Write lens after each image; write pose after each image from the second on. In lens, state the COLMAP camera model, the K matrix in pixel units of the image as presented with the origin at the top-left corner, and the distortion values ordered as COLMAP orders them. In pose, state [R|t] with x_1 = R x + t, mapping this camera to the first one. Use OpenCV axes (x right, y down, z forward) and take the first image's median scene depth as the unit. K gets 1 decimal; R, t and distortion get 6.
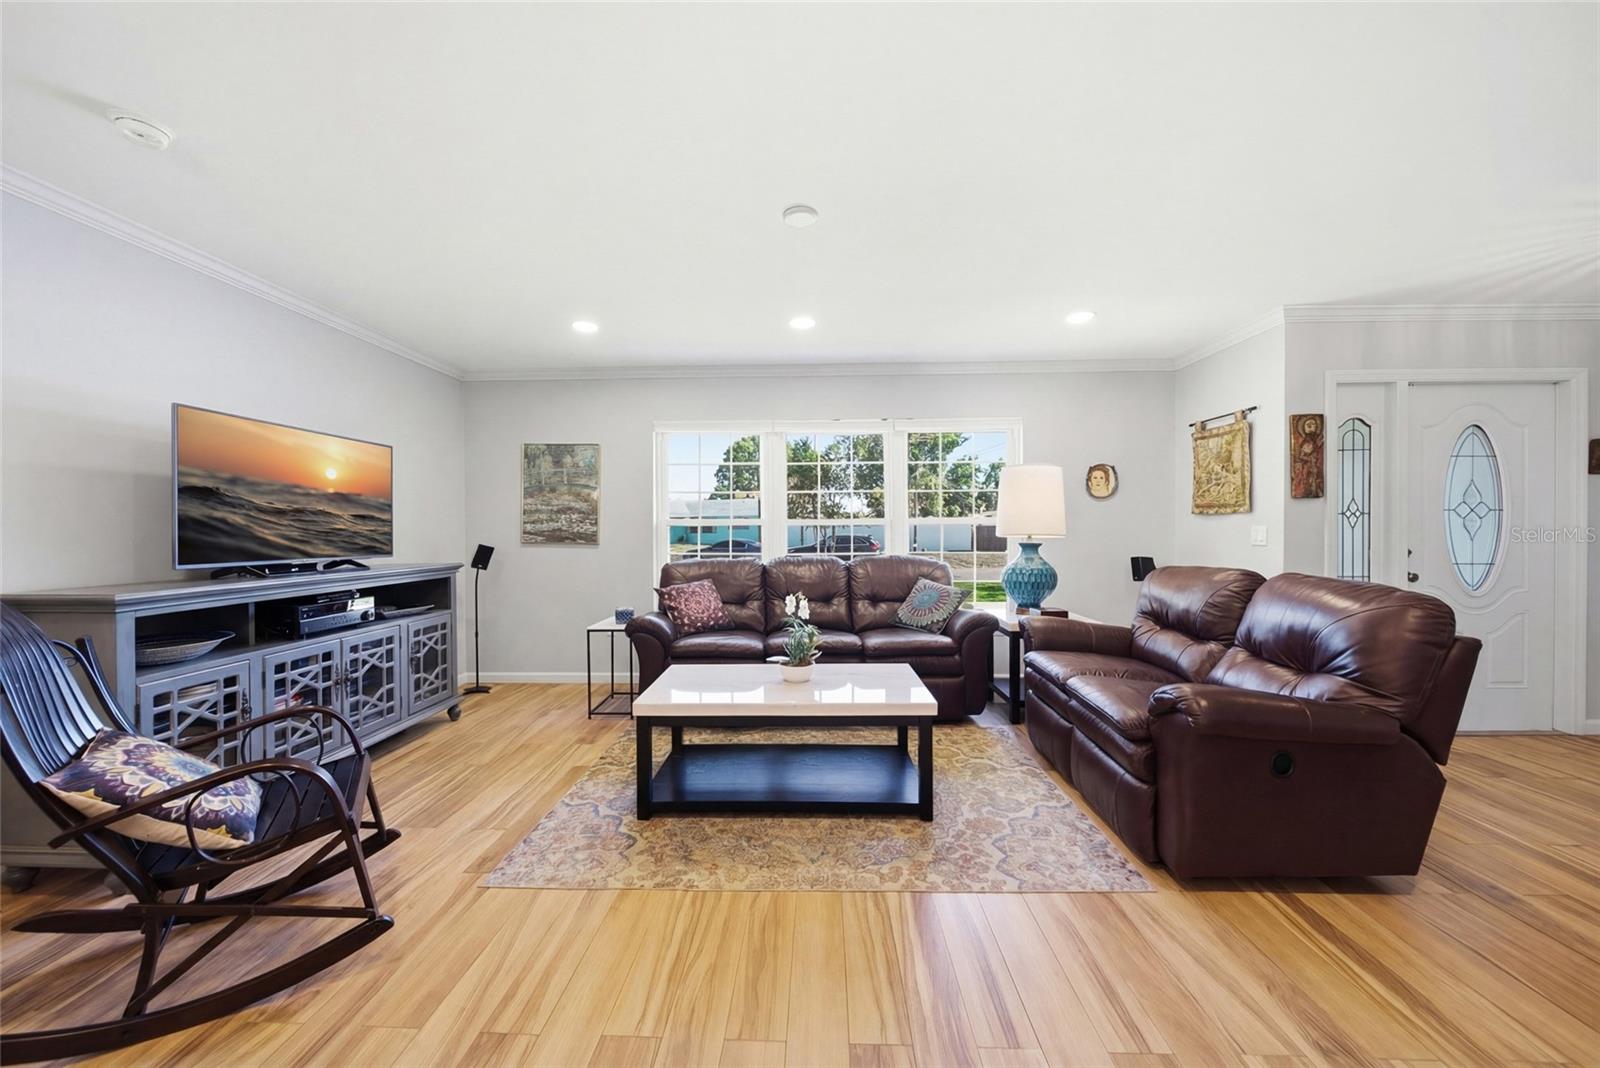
lens RADIAL K [[573.1, 0, 796.9], [0, 573.1, 540.8], [0, 0, 1]] dist [-0.002242, -0.000008]
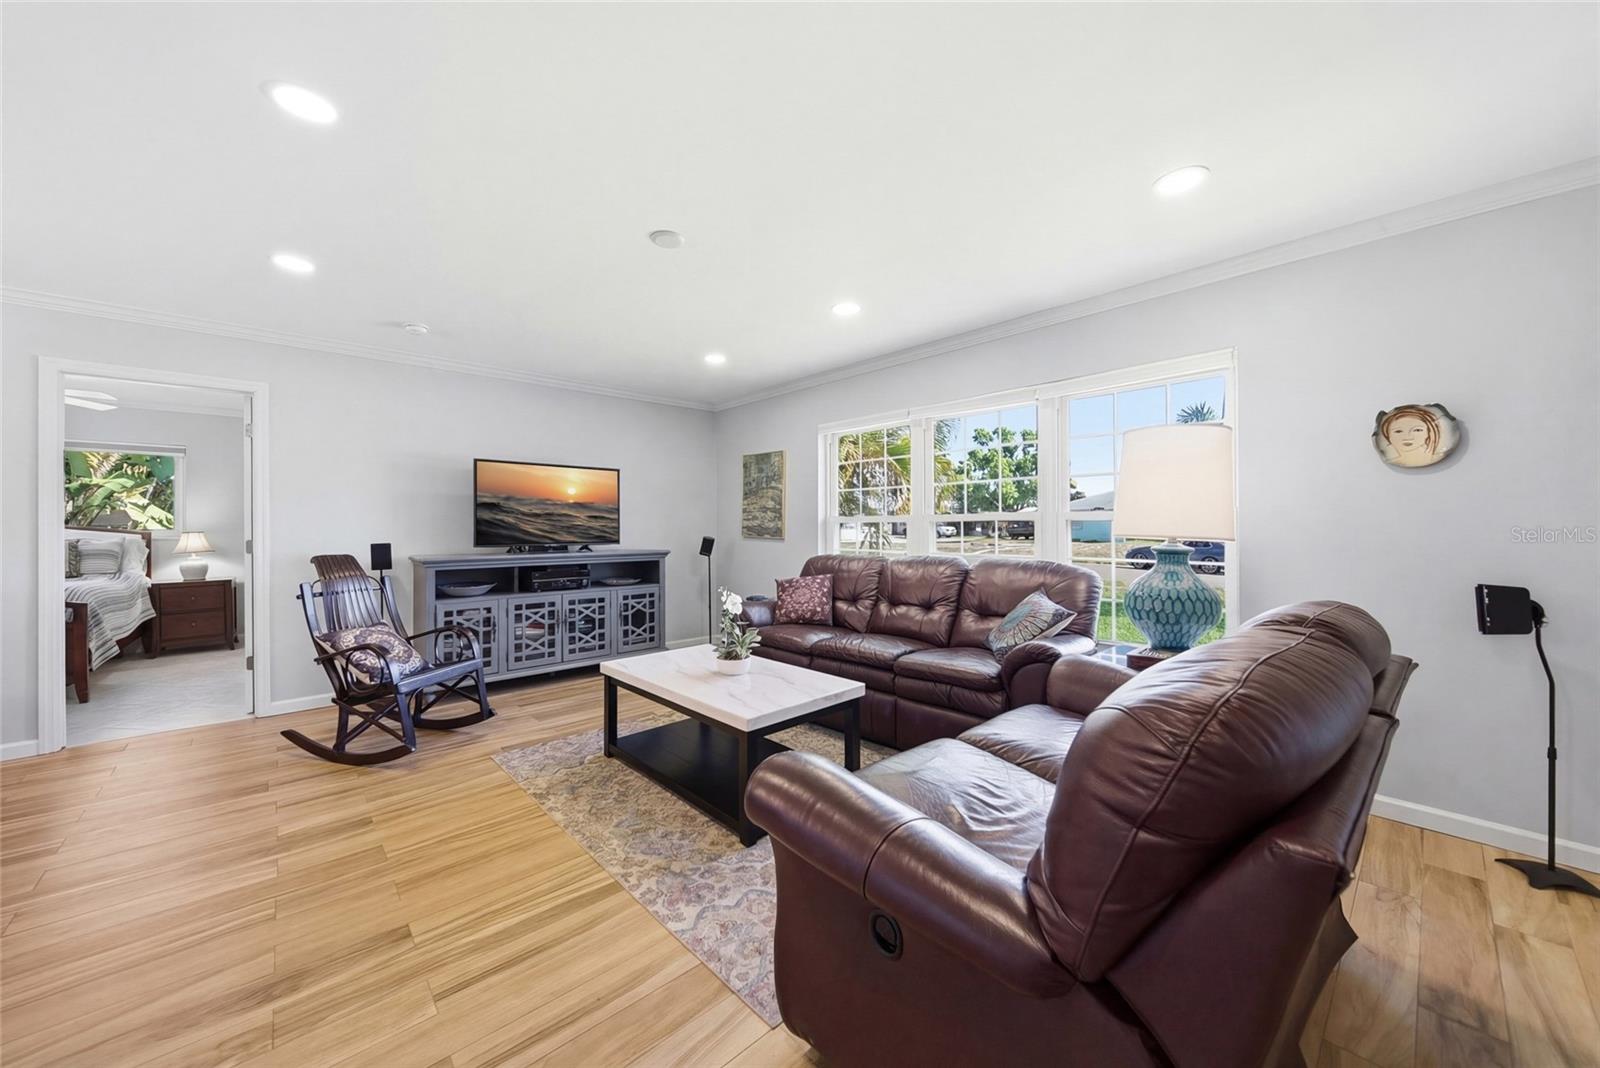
lens RADIAL K [[573.1, 0, 786.2], [0, 573.1, 531.4], [0, 0, 1]] dist [-0.002242, -0.000008]
pose [[0.700837, 0.009661, -0.713256, 0.731002], [-0.014651, 0.999892, -0.000852, -0.011101], [0.713171, 0.011047, 0.700903, 0.313932]]
